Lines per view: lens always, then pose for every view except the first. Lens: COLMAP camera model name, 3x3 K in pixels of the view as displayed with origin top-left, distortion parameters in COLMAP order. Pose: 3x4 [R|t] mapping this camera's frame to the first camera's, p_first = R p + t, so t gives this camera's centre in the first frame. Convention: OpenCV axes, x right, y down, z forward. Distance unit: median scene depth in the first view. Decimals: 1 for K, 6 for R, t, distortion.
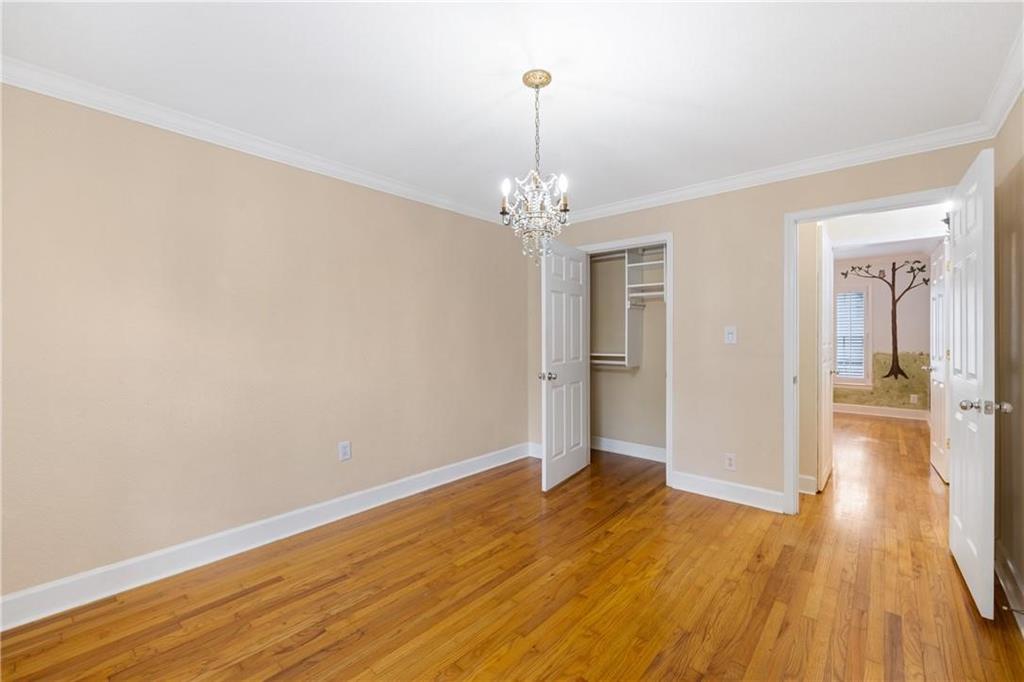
lens RADIAL K [[447.1, 0, 512.0], [0, 447.1, 341.0], [0, 0, 1]] dist [0.018646, -0.000092]
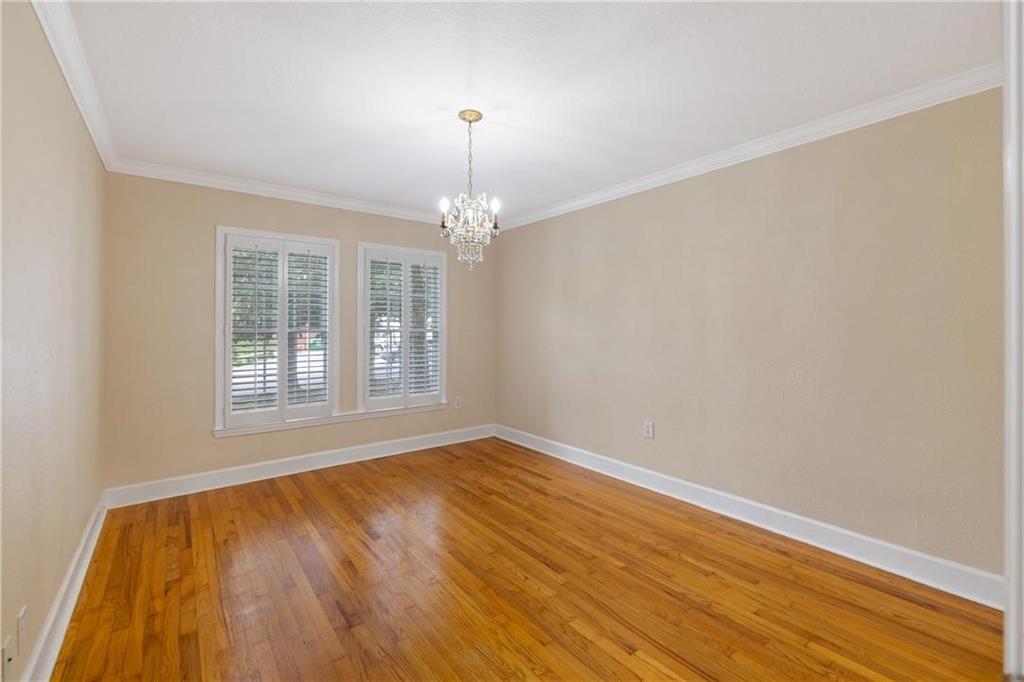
lens RADIAL K [[429.5, 0, 511.1], [0, 429.5, 331.7], [0, 0, 1]] dist [-0.000175, 0.000120]
pose [[-0.215189, 0.003529, -0.976566, 1.018017], [-0.008666, 0.999947, 0.005523, -0.012777], [0.976534, 0.009651, -0.215147, 1.188963]]
